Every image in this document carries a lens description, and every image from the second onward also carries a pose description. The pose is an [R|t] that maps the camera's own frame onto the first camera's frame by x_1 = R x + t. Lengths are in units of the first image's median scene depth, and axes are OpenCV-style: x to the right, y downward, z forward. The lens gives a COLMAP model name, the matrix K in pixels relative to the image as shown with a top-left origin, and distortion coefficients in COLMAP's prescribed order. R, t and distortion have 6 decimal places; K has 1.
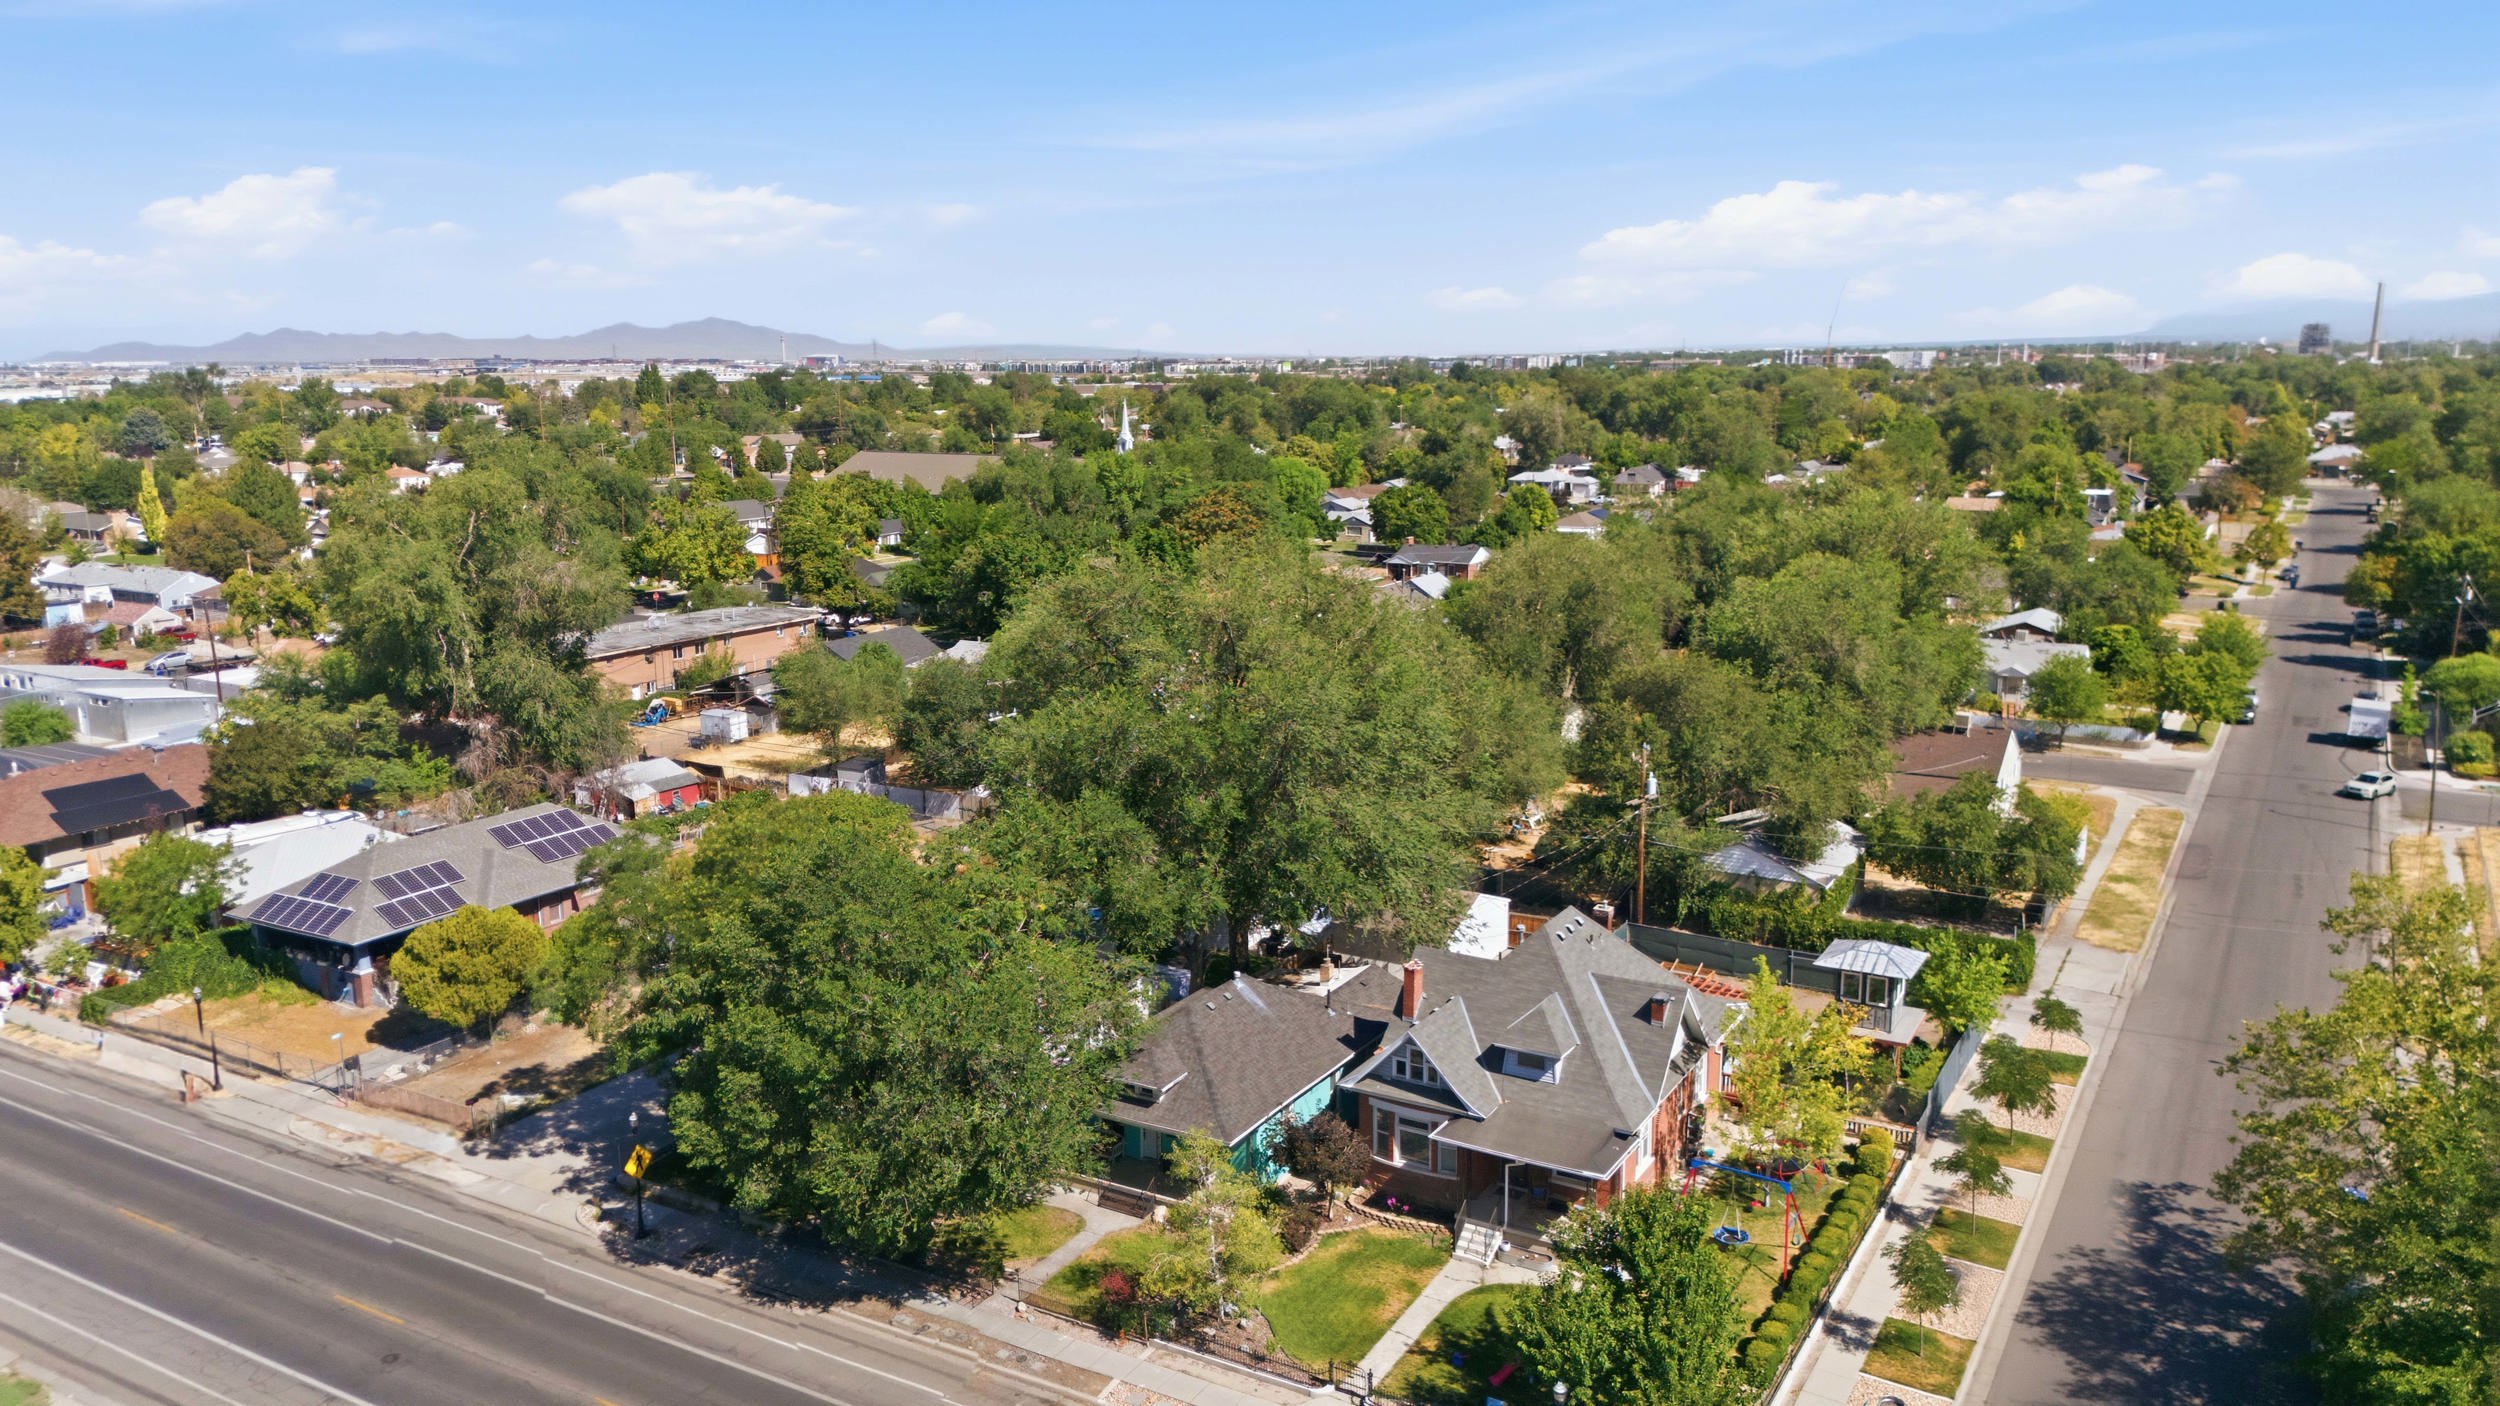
lens RADIAL K [[1843.1, 0, 1168.3], [0, 1843.1, 766.6], [0, 0, 1]] dist [0.066917, -0.039434]
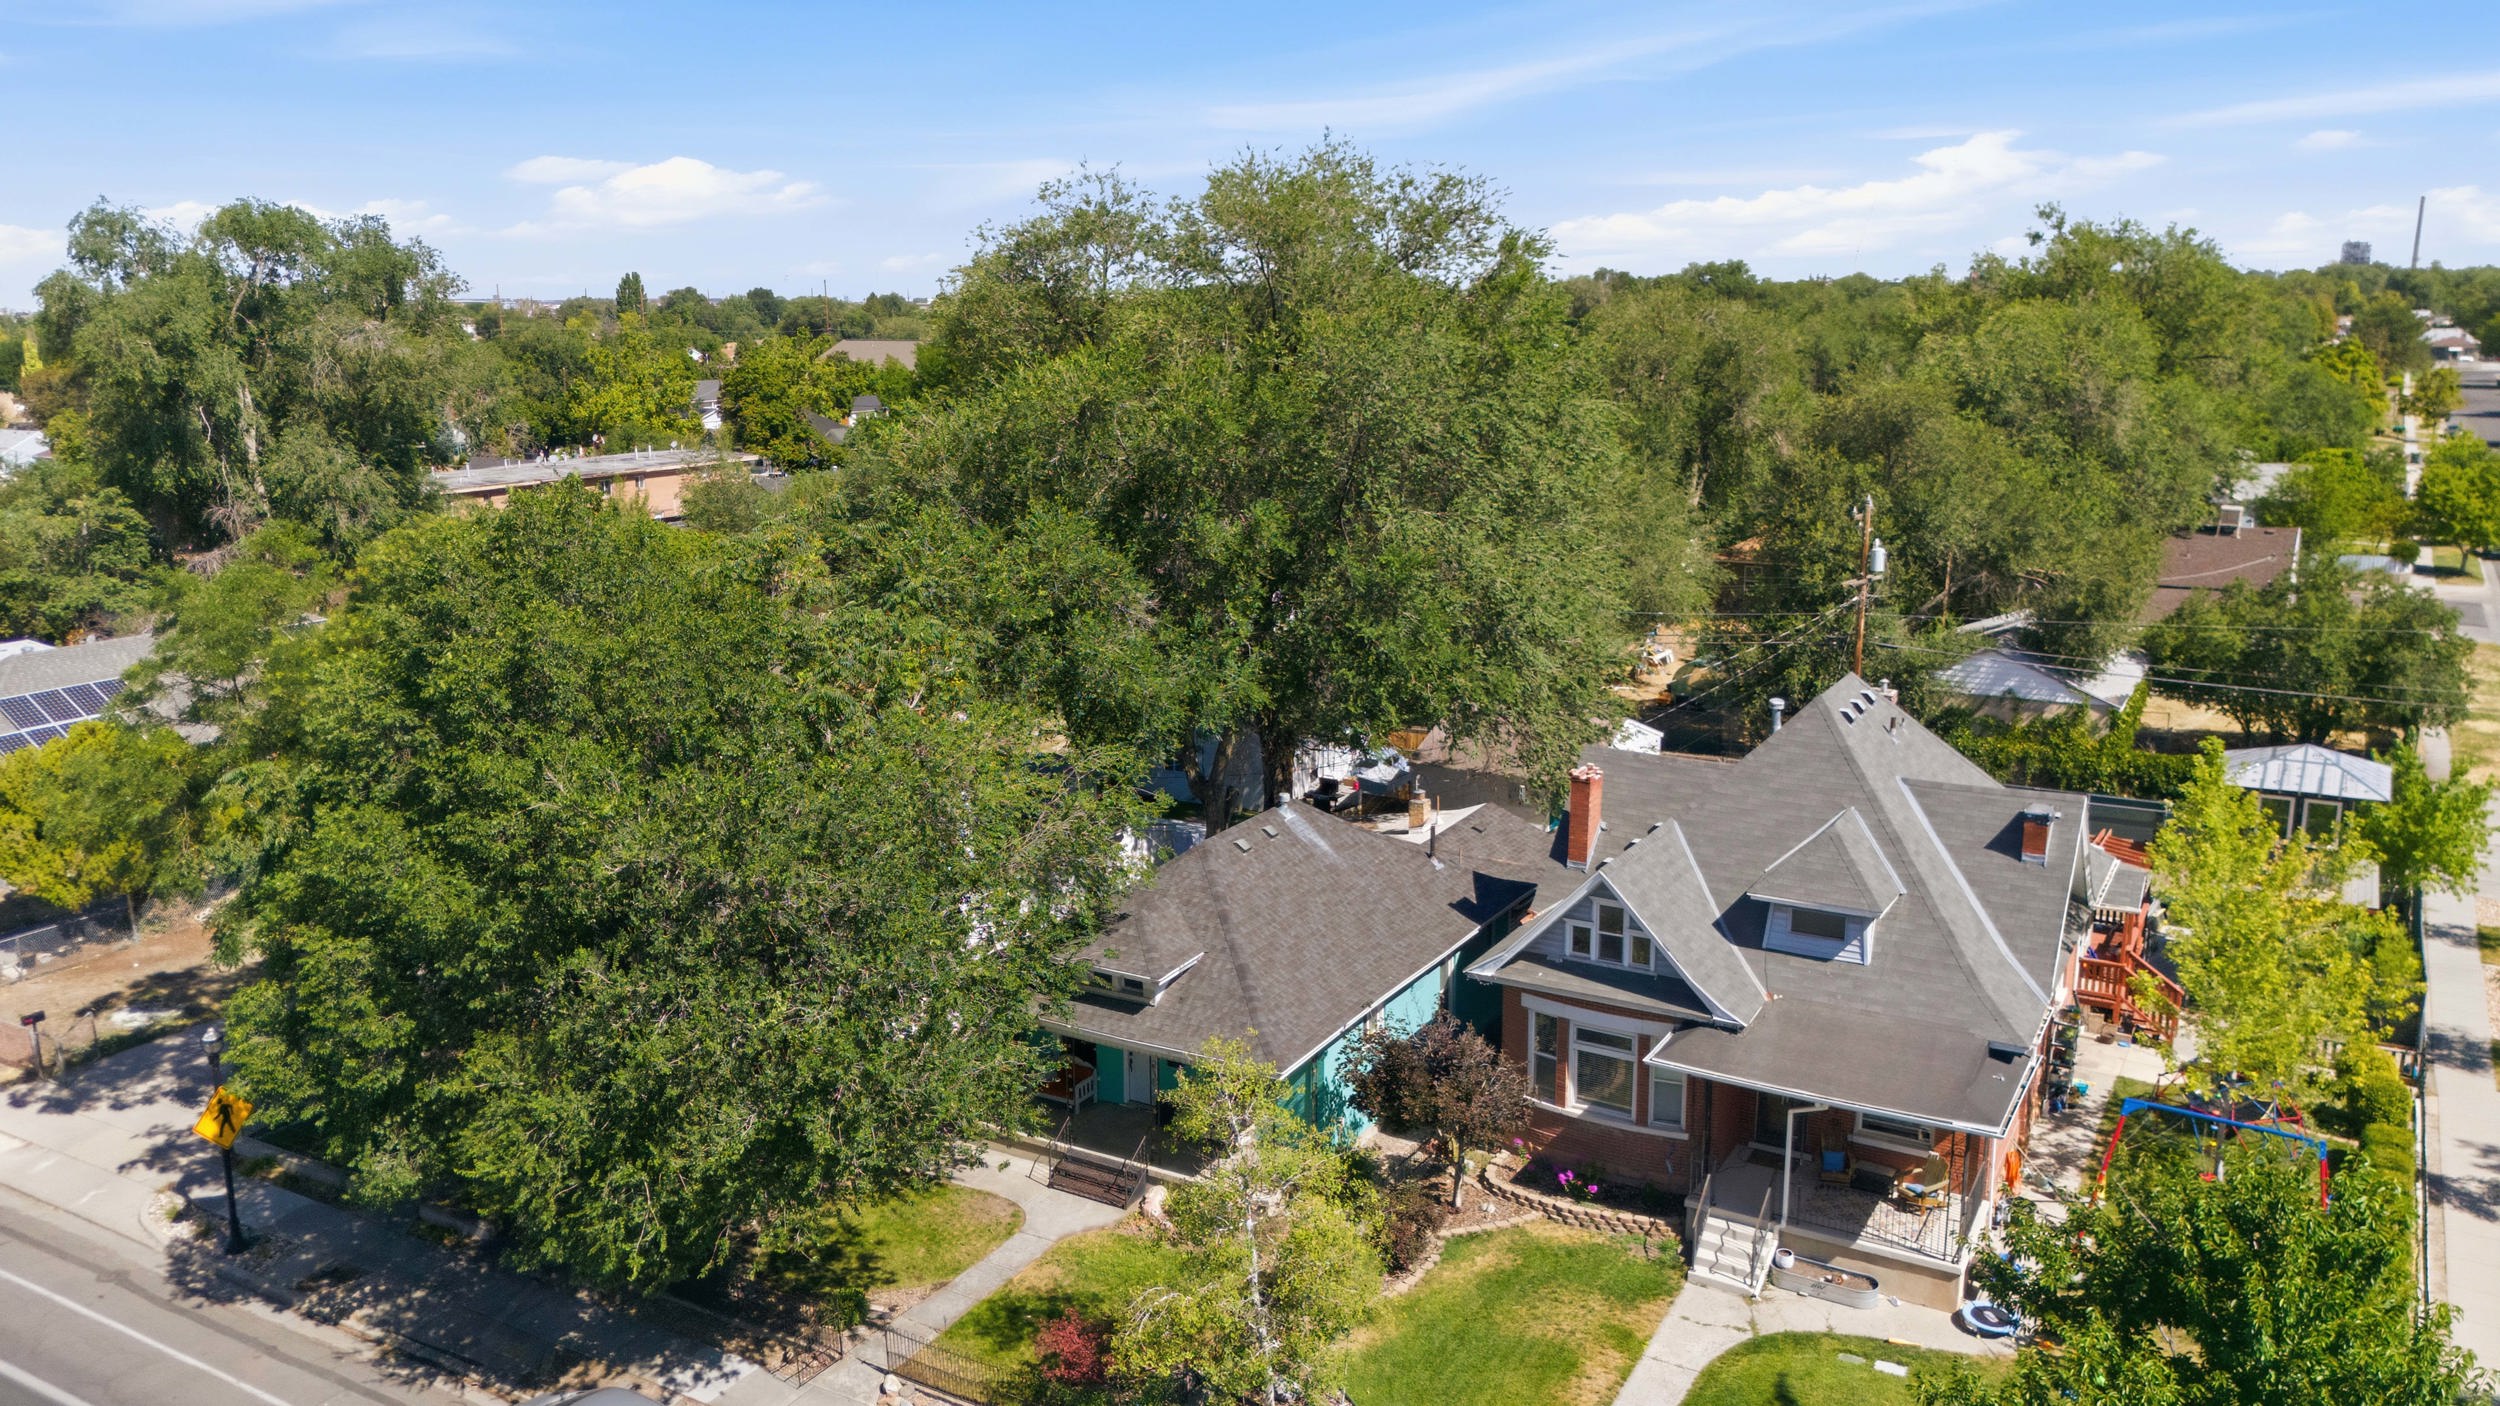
lens RADIAL K [[1843.1, 0, 1217.2], [0, 1843.1, 691.8], [0, 0, 1]] dist [0.066917, -0.039434]
pose [[0.999790, -0.001171, 0.020454, 0.002529], [0.001446, 0.999909, -0.013430, 0.083939], [-0.020436, 0.013456, 0.999701, 0.385731]]
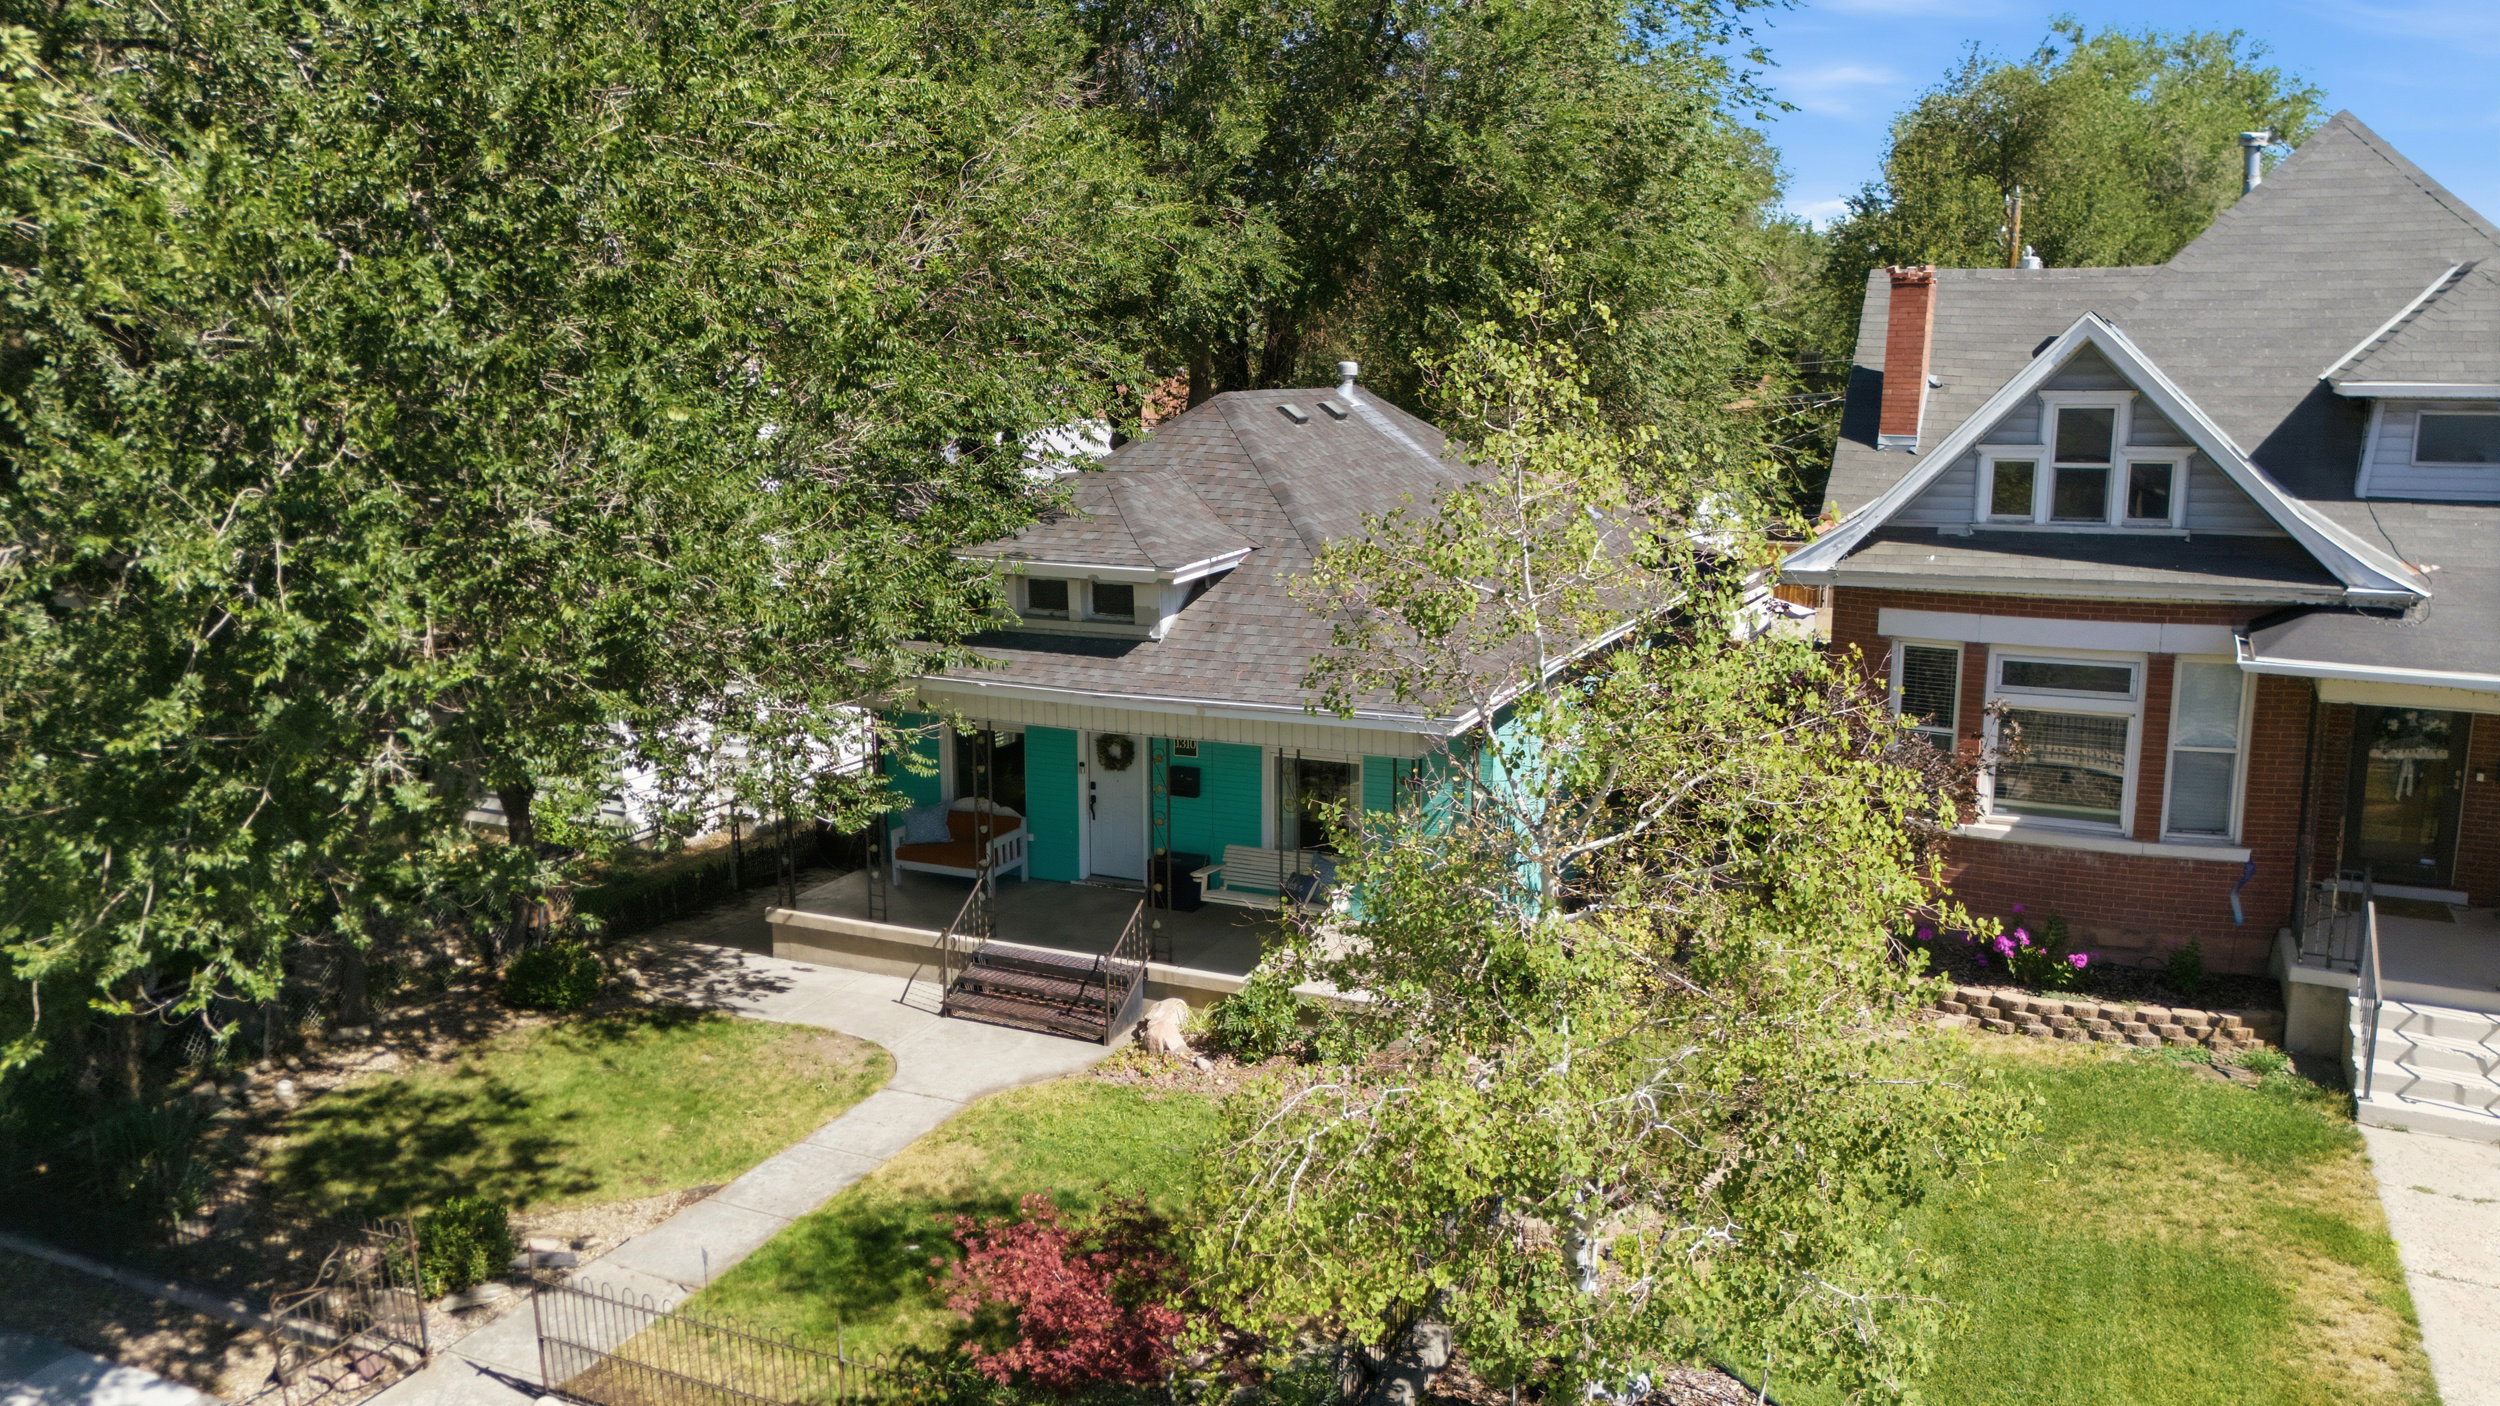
lens RADIAL K [[1843.1, 0, 1277.1], [0, 1843.1, 711.9], [0, 0, 1]] dist [0.066917, -0.039434]
pose [[0.990258, -0.003020, 0.139211, -0.024206], [0.006474, 0.999682, -0.024363, 0.181983], [-0.139093, 0.025027, 0.989963, 0.651185]]
